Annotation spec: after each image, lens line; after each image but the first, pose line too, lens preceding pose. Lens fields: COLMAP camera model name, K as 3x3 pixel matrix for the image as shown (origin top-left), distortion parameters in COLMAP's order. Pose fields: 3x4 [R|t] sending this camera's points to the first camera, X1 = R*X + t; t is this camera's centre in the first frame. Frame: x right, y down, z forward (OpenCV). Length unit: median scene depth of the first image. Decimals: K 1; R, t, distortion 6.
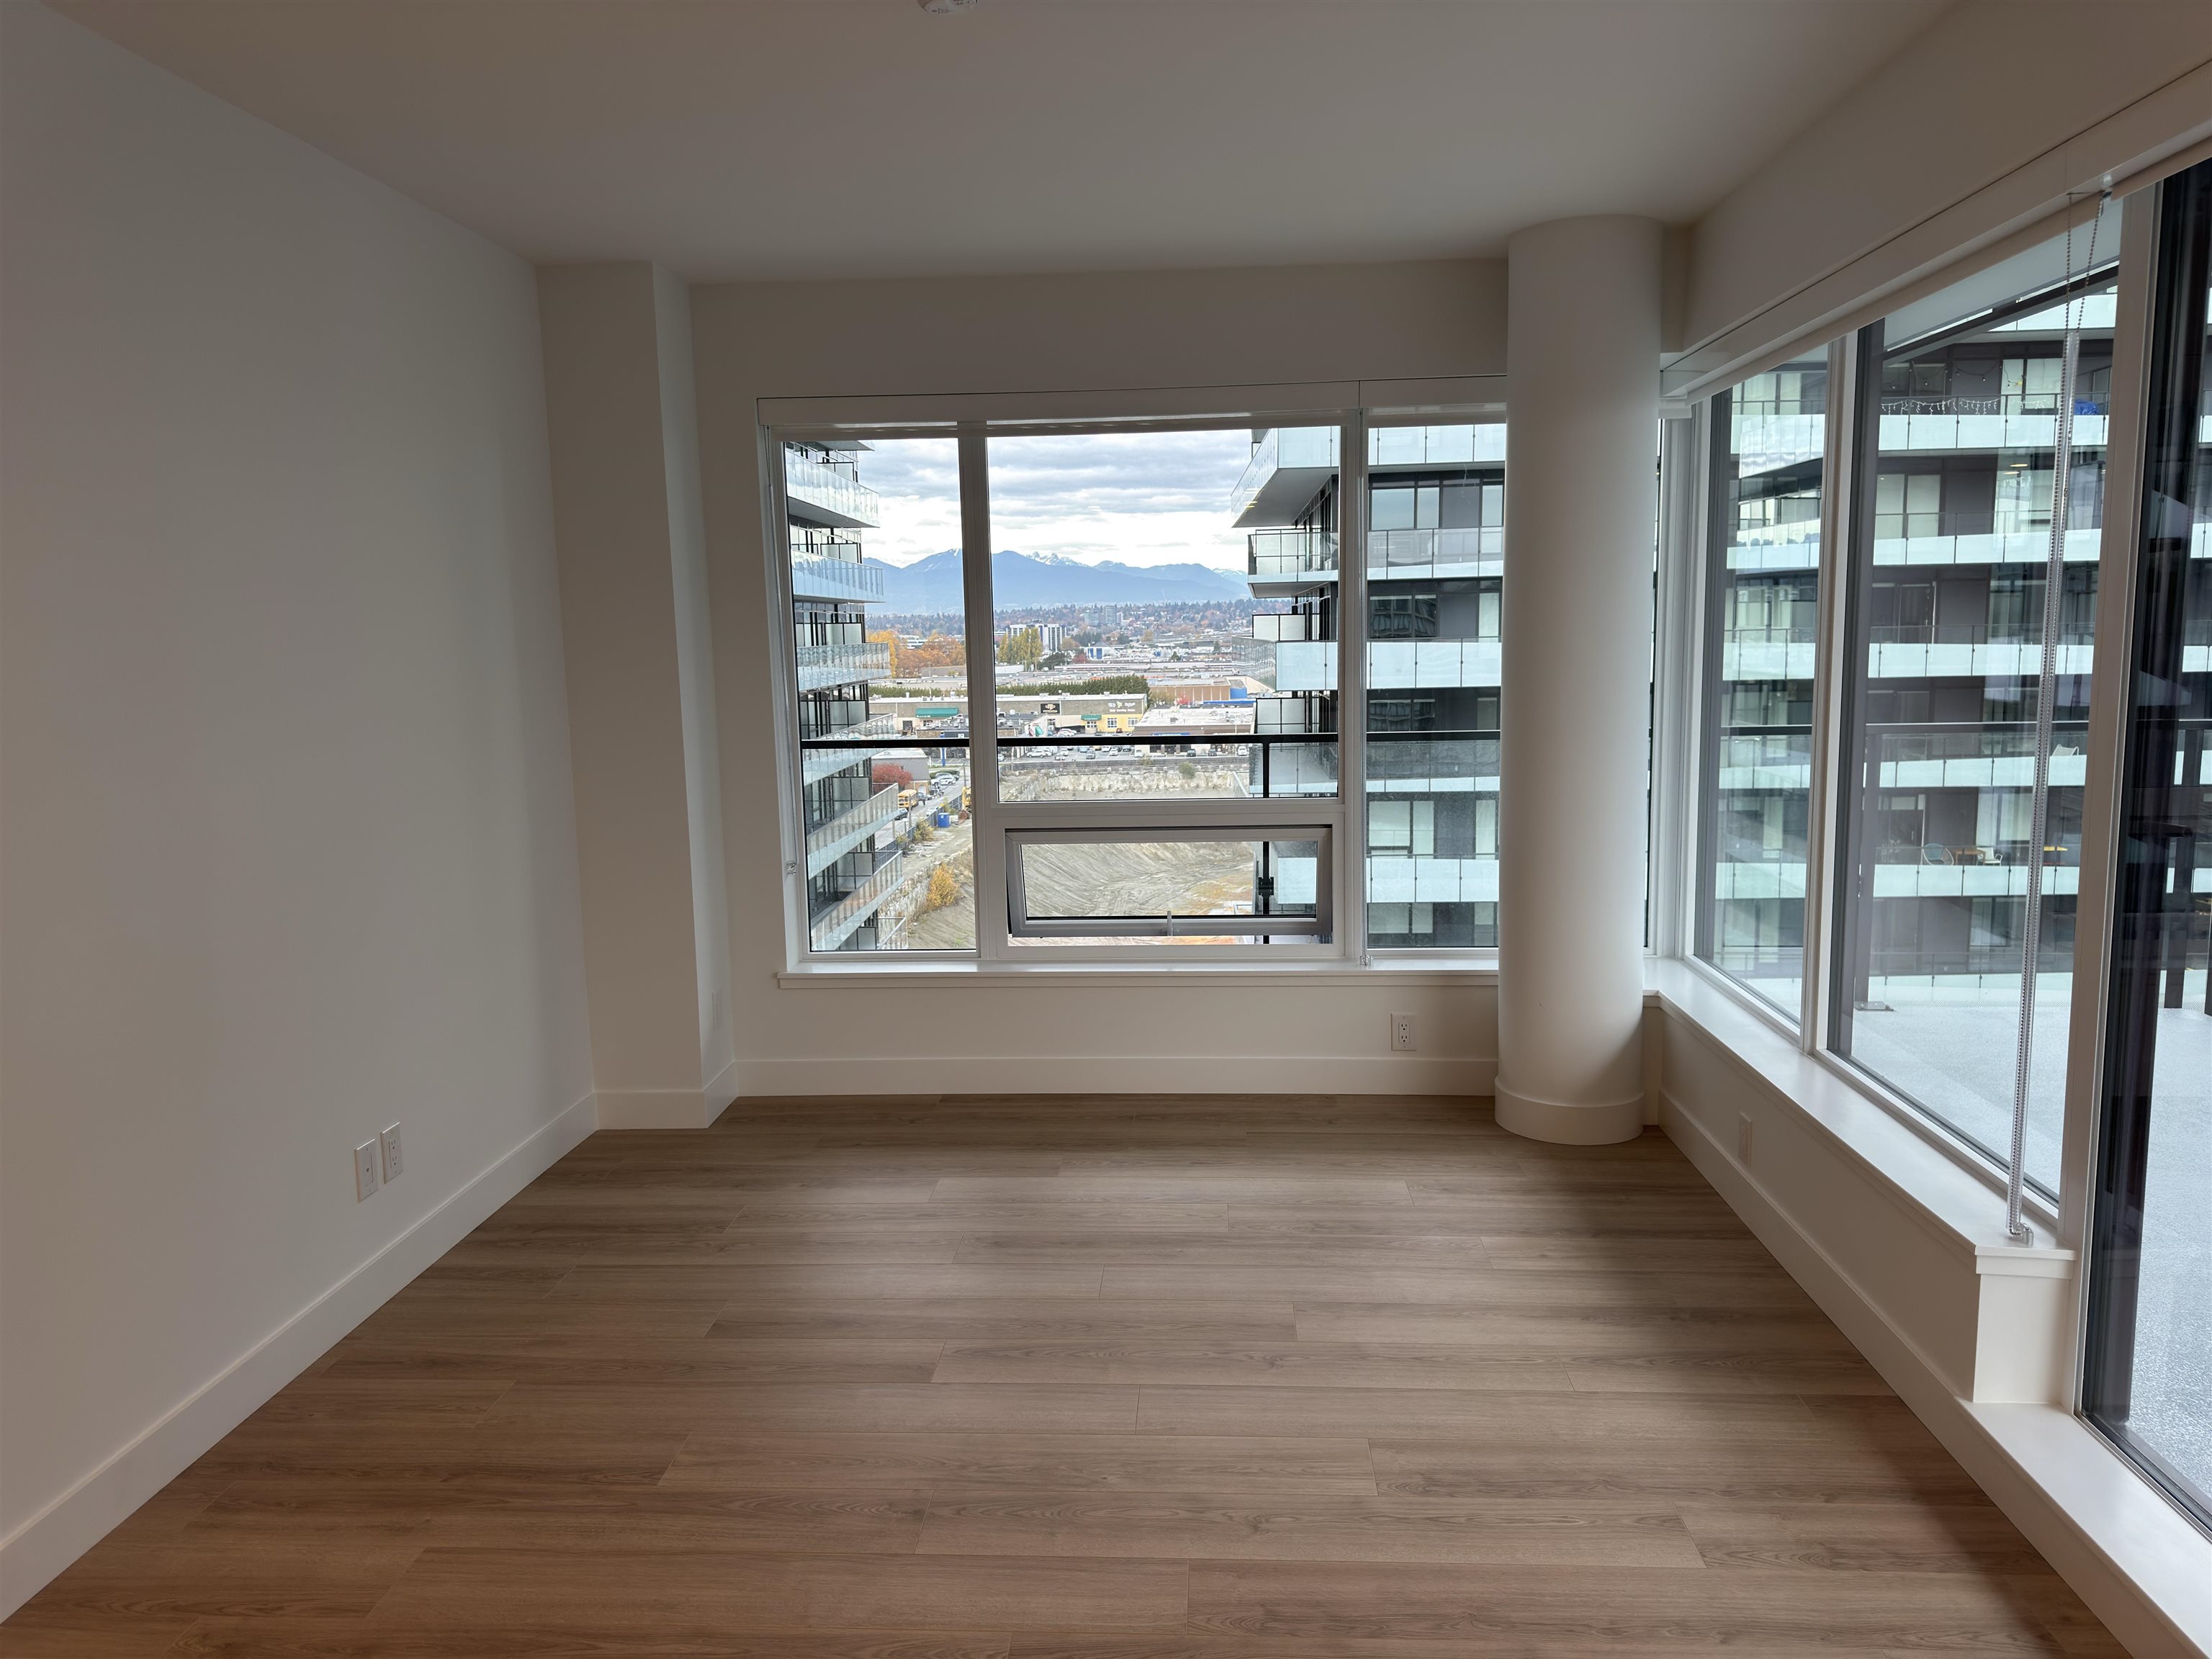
lens RADIAL K [[1575.8, 0, 1098.4], [0, 1575.8, 836.4], [0, 0, 1]] dist [0.040508, -0.039863]
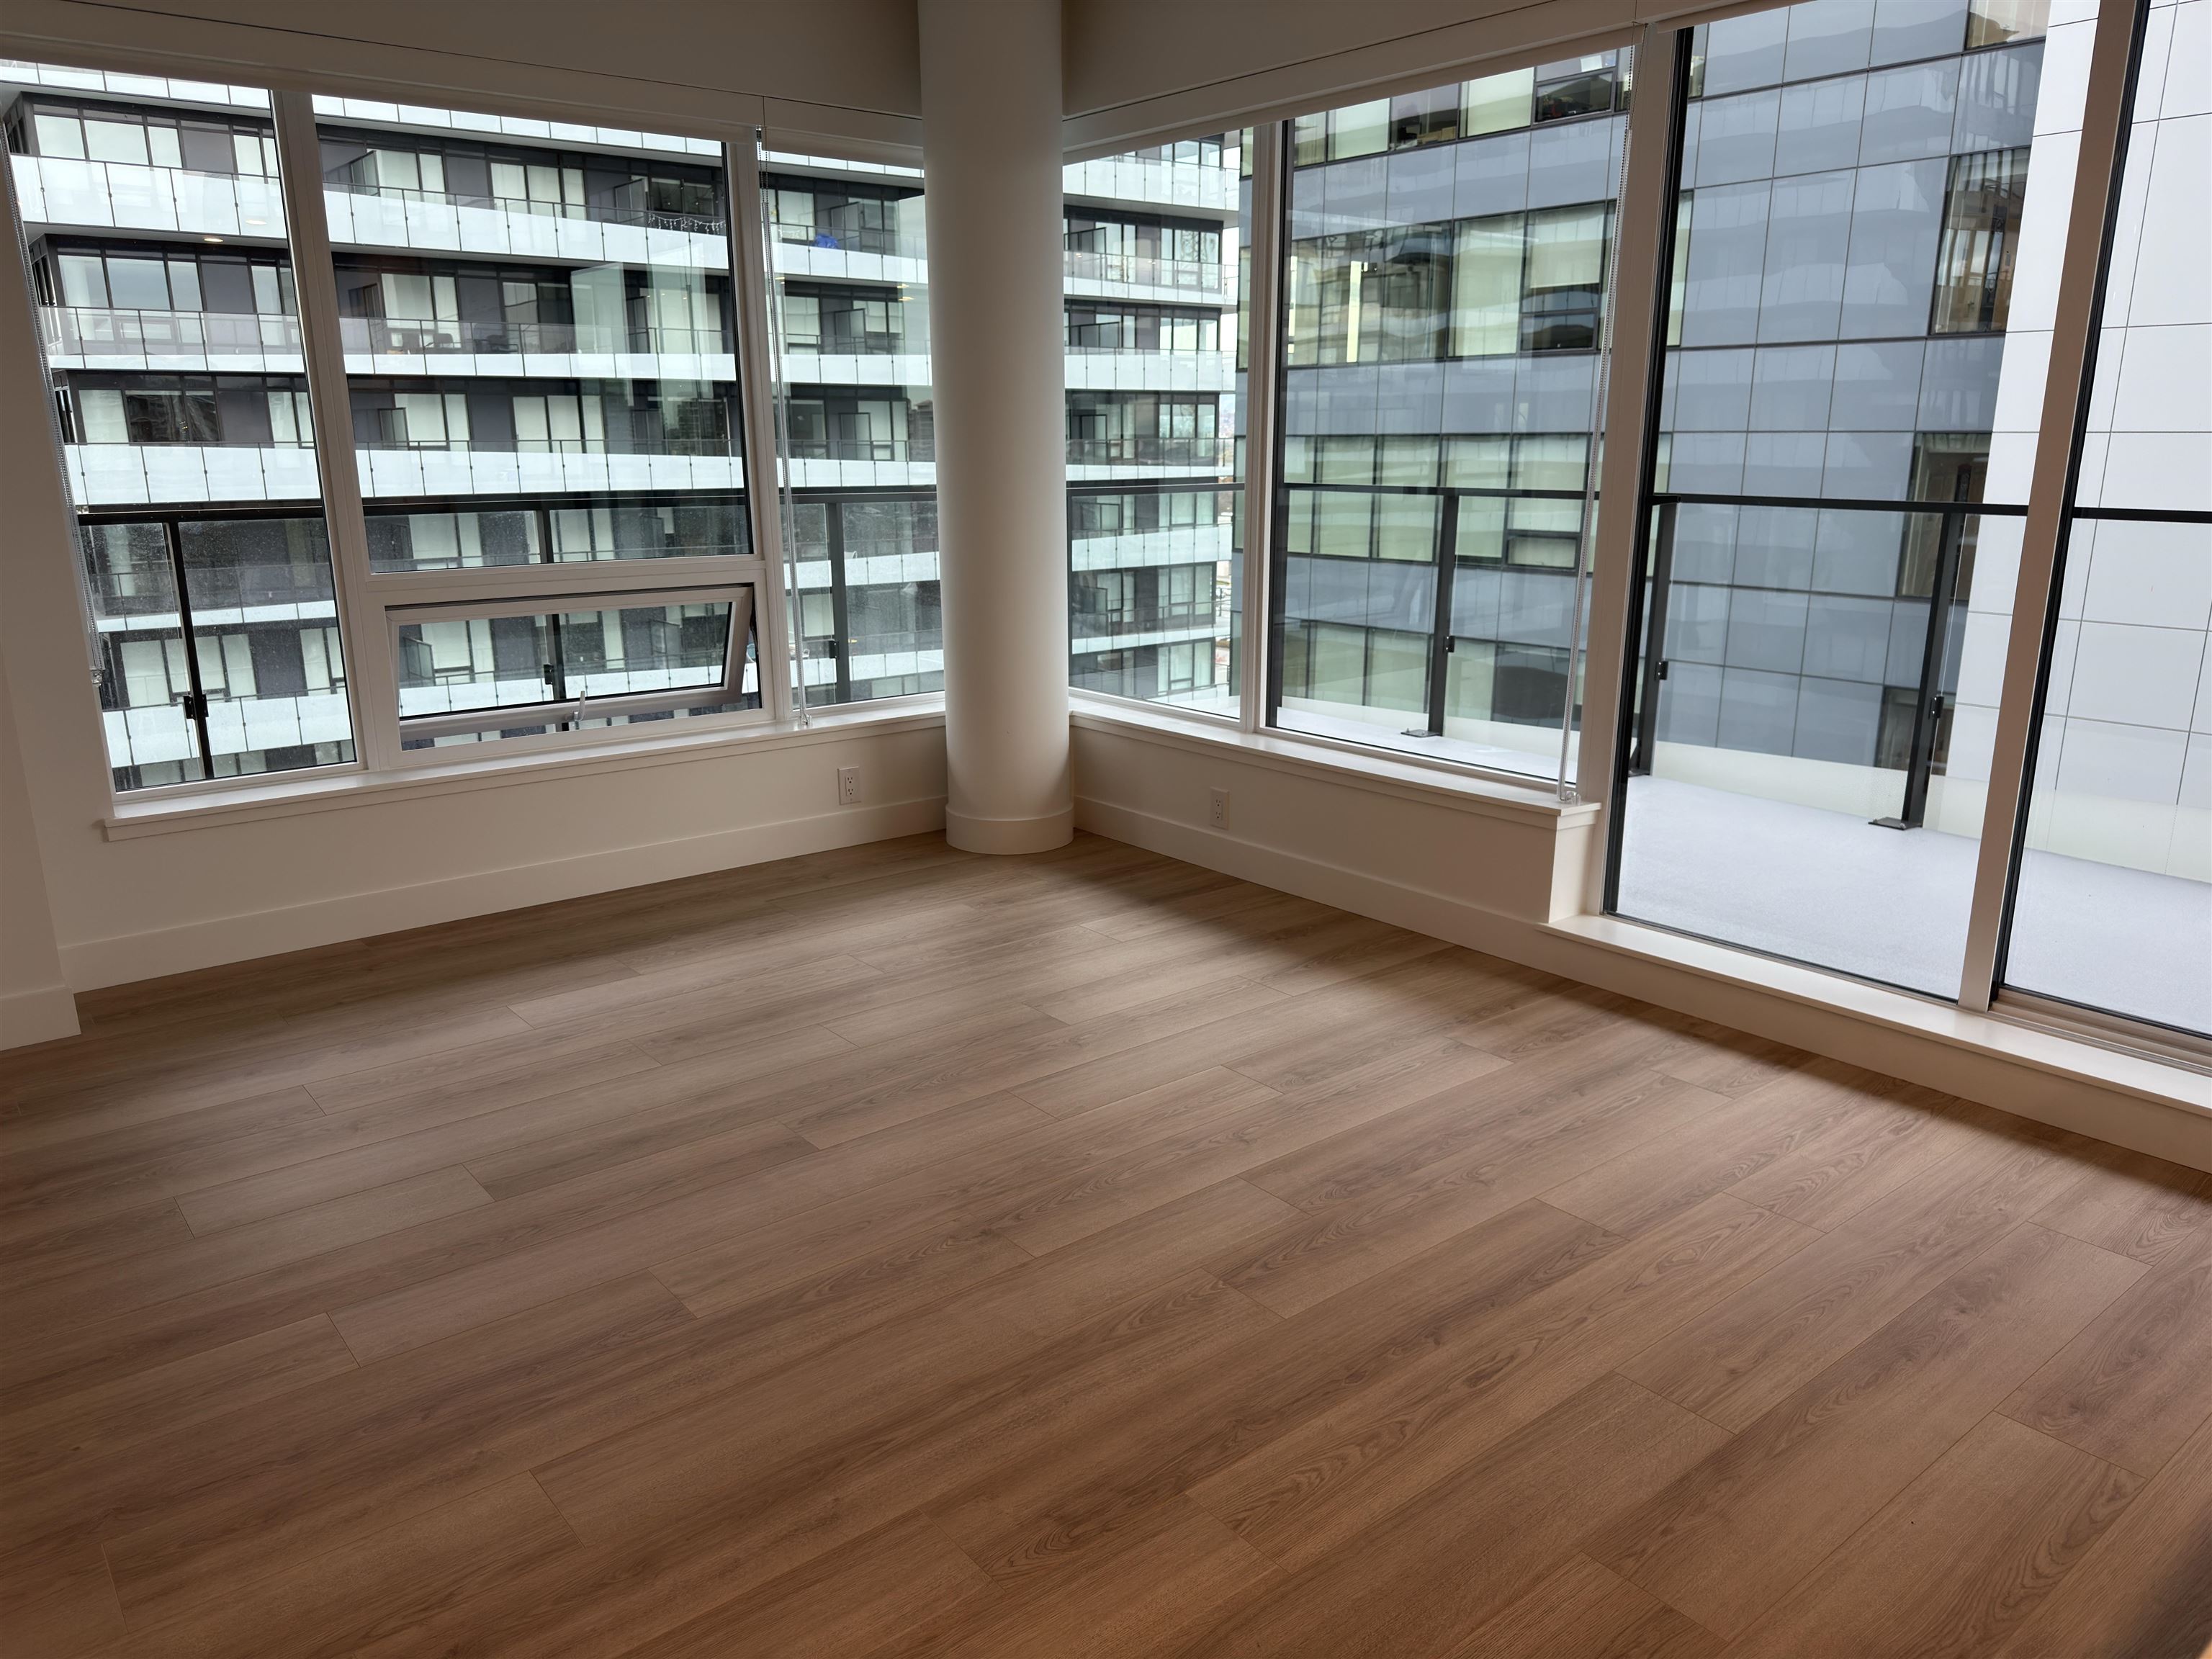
lens RADIAL K [[1575.8, 0, 1100.0], [0, 1575.8, 868.7], [0, 0, 1]] dist [0.040508, -0.039863]
pose [[0.723409, -0.167511, 0.669791, -0.483461], [0.080921, 0.984006, 0.158695, 0.034908], [-0.685661, -0.060601, 0.725394, 0.173278]]
